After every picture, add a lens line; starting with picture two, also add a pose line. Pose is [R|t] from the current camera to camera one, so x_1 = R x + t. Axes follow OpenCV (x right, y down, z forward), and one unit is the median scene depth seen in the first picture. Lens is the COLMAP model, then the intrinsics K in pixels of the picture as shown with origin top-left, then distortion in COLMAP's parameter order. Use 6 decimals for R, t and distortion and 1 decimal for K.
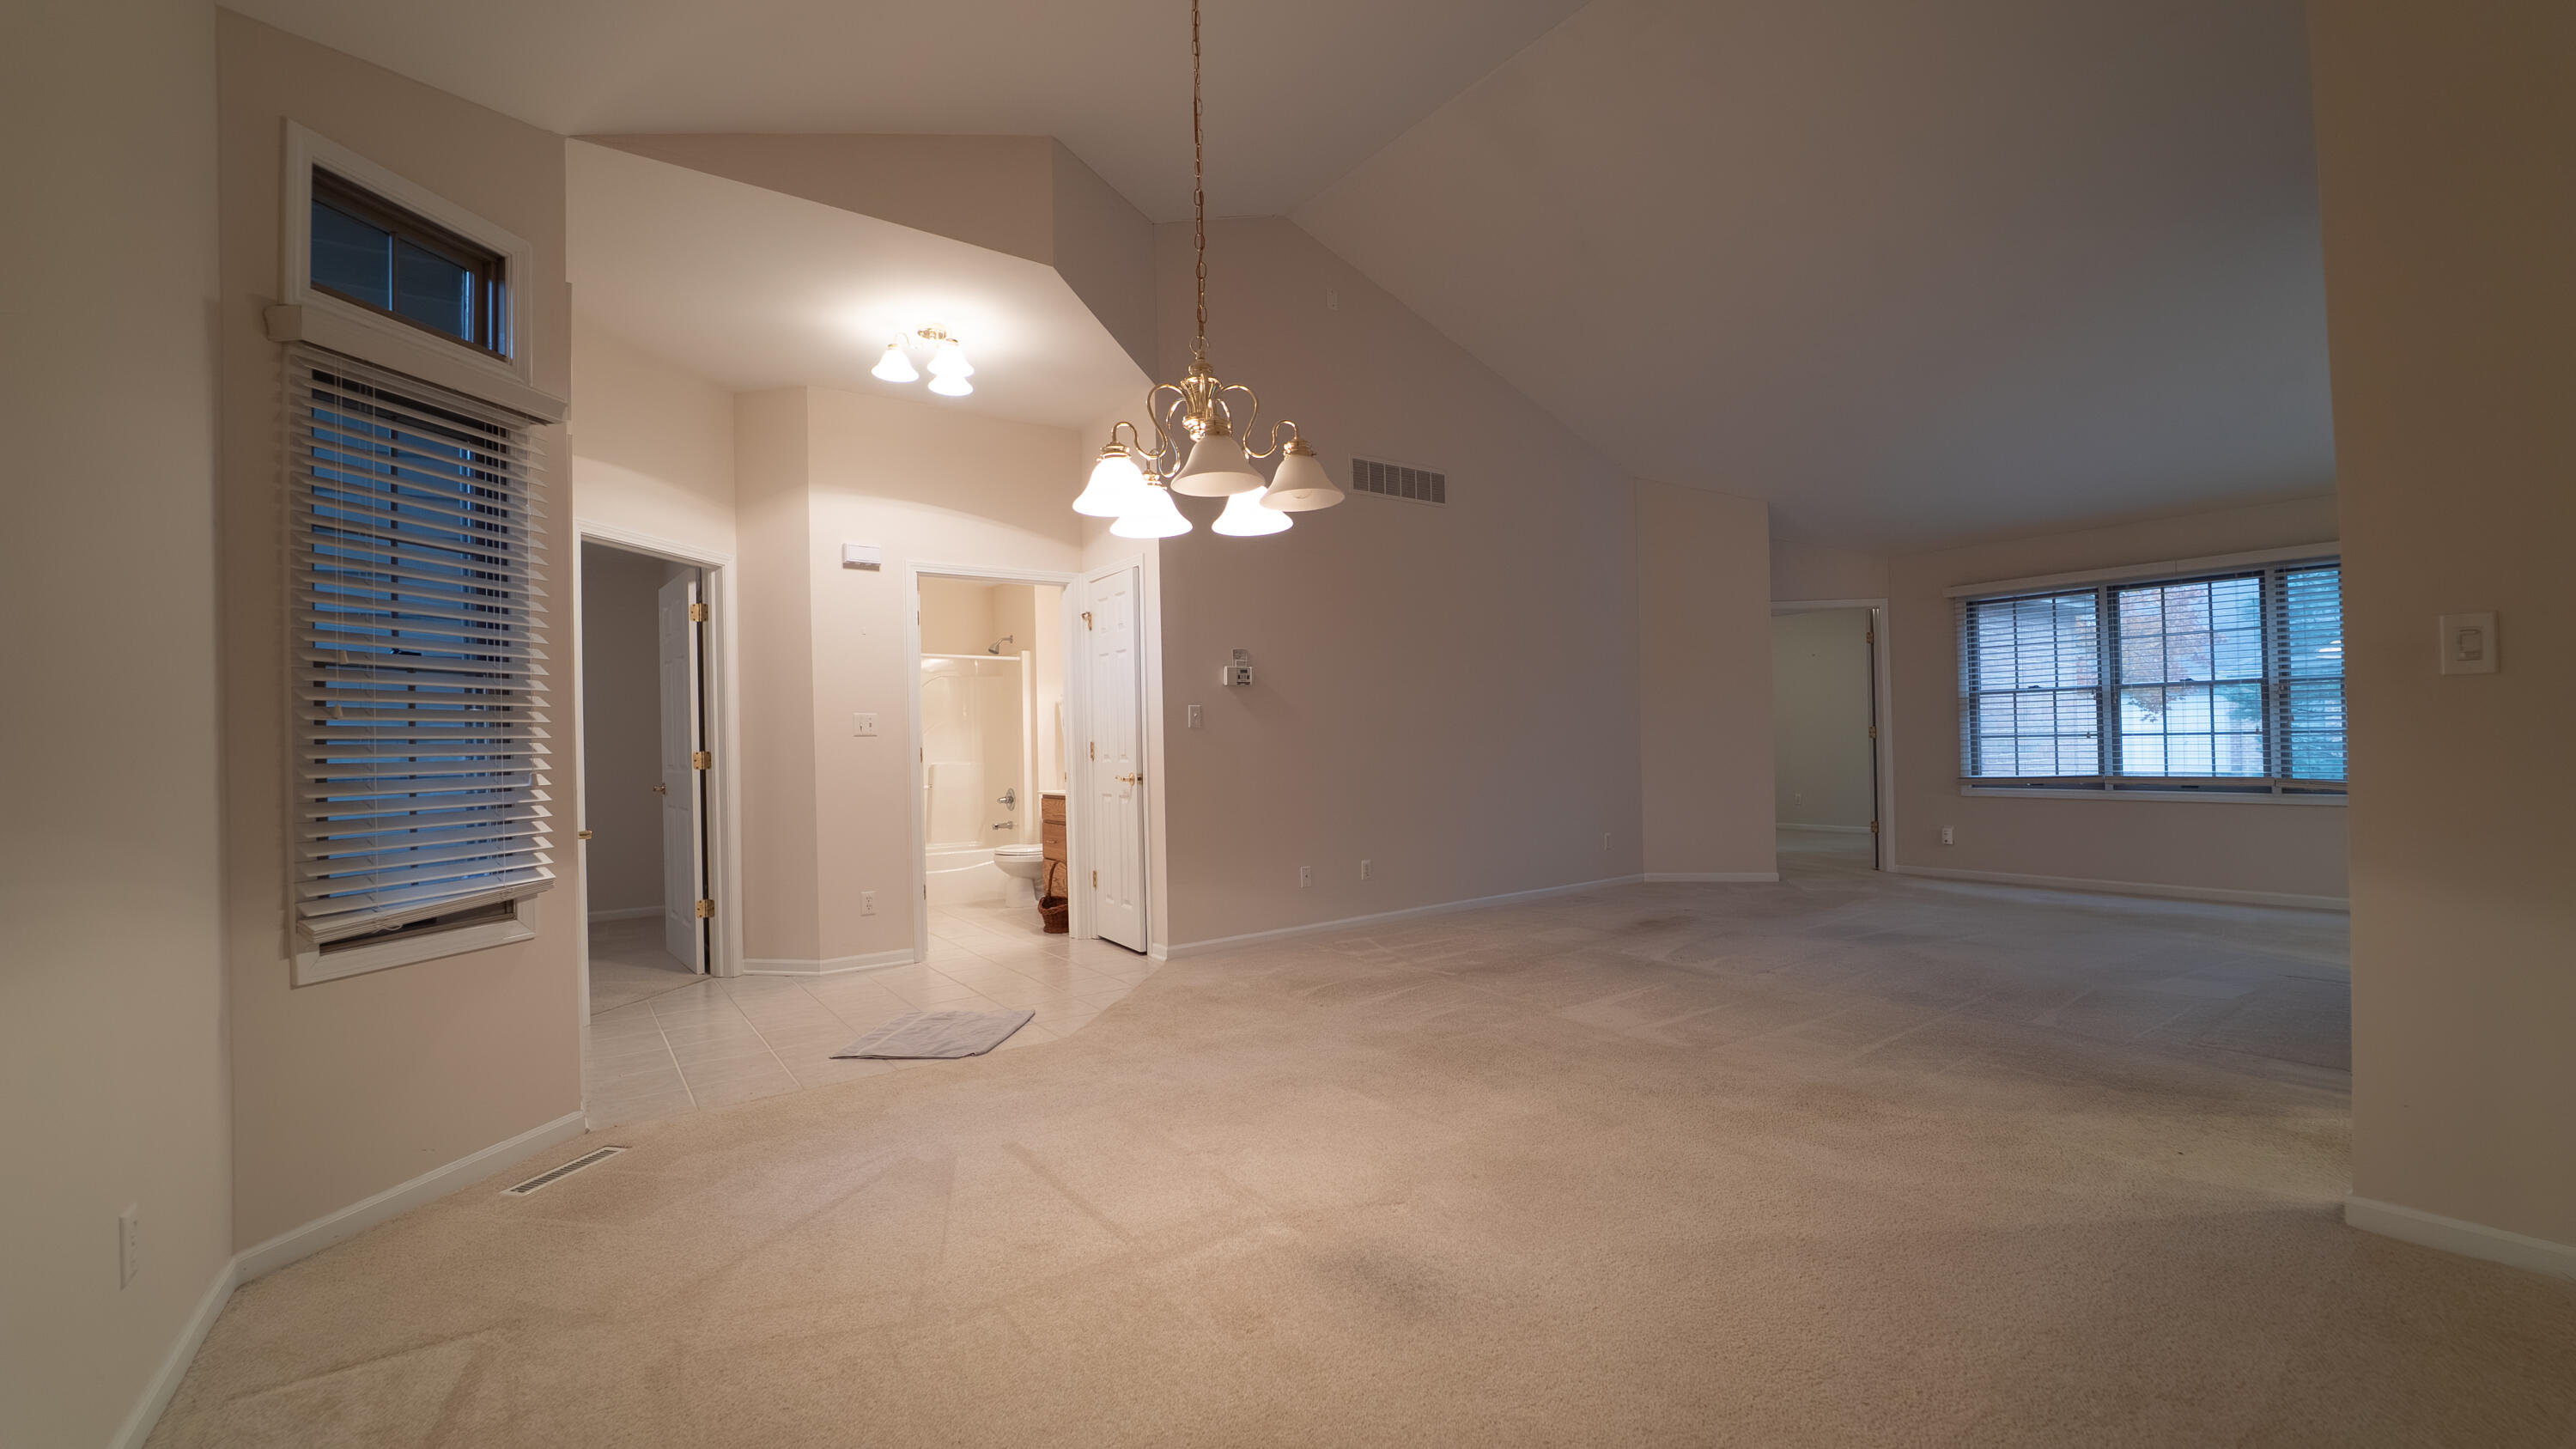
lens RADIAL K [[1023.1, 0, 1294.2], [0, 1023.1, 737.8], [0, 0, 1]] dist [-0.000686, -0.000374]
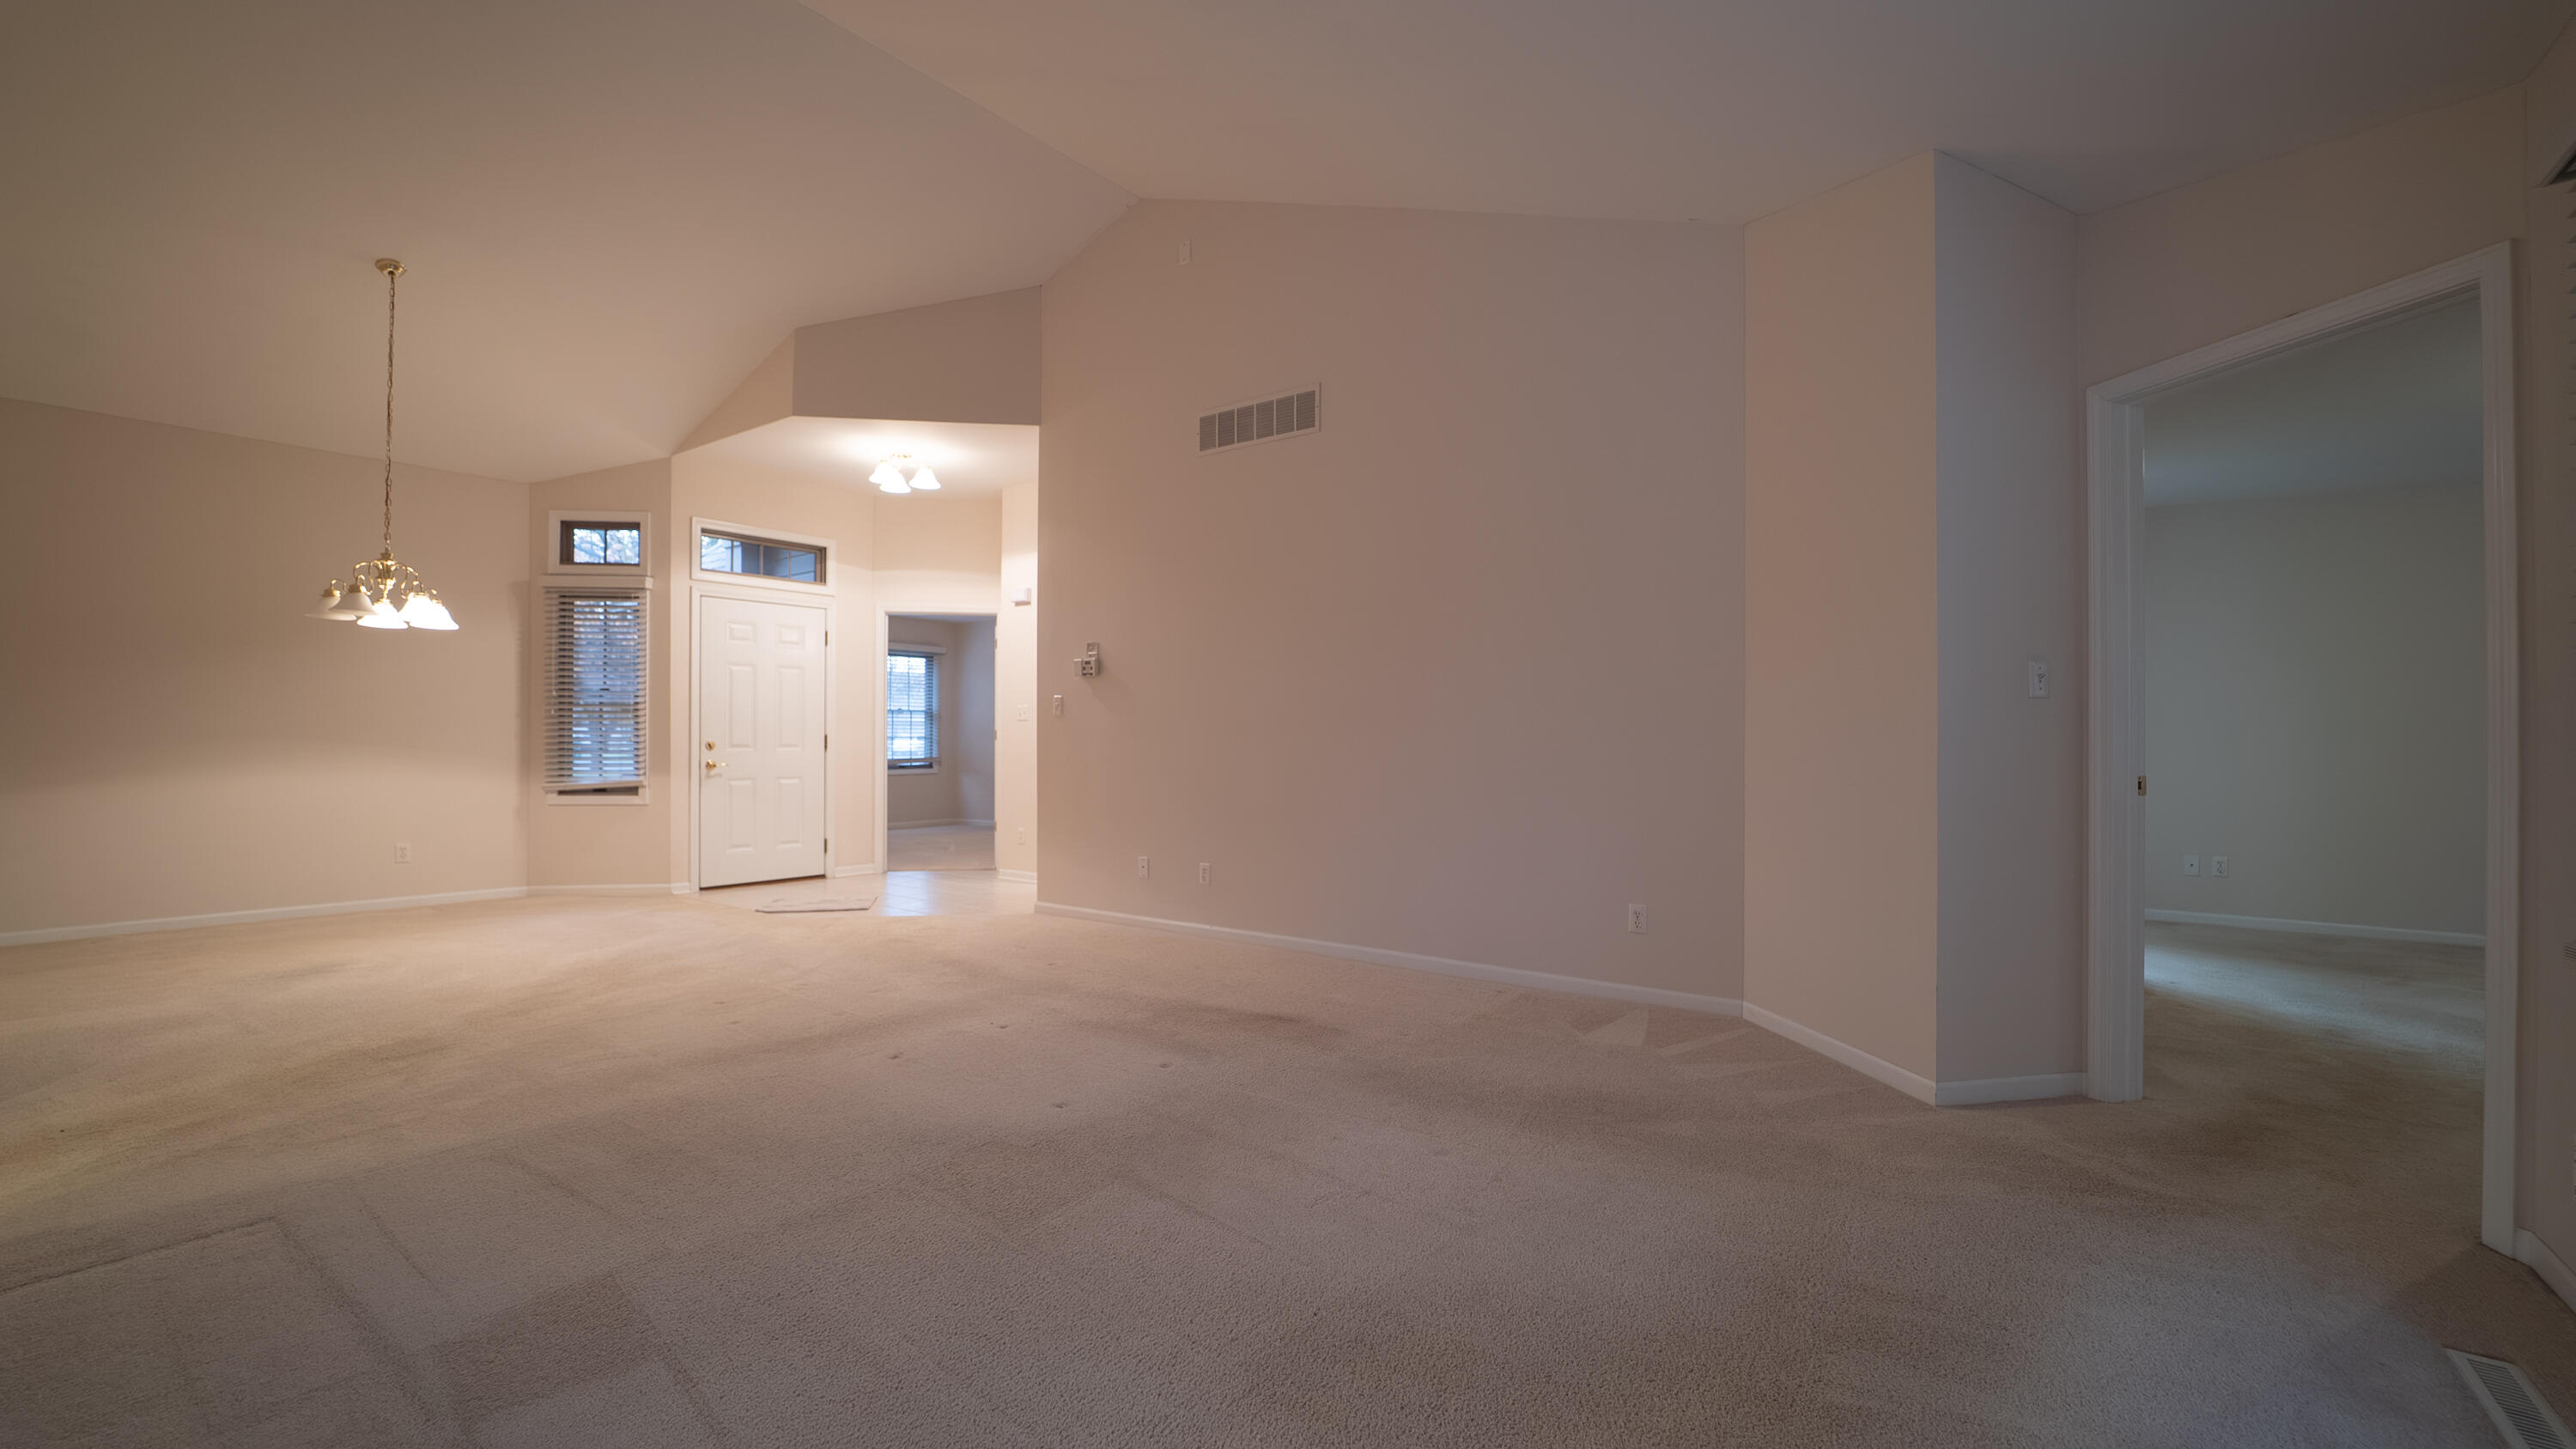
lens RADIAL K [[1006.6, 0, 1288.0], [0, 1006.6, 724.5], [0, 0, 1]] dist [0.000143, -0.000043]
pose [[0.308647, 0.014962, -0.951059, 1.015728], [-0.000897, 0.999880, 0.015439, -0.016486], [0.951176, -0.003912, 0.308624, 0.865687]]
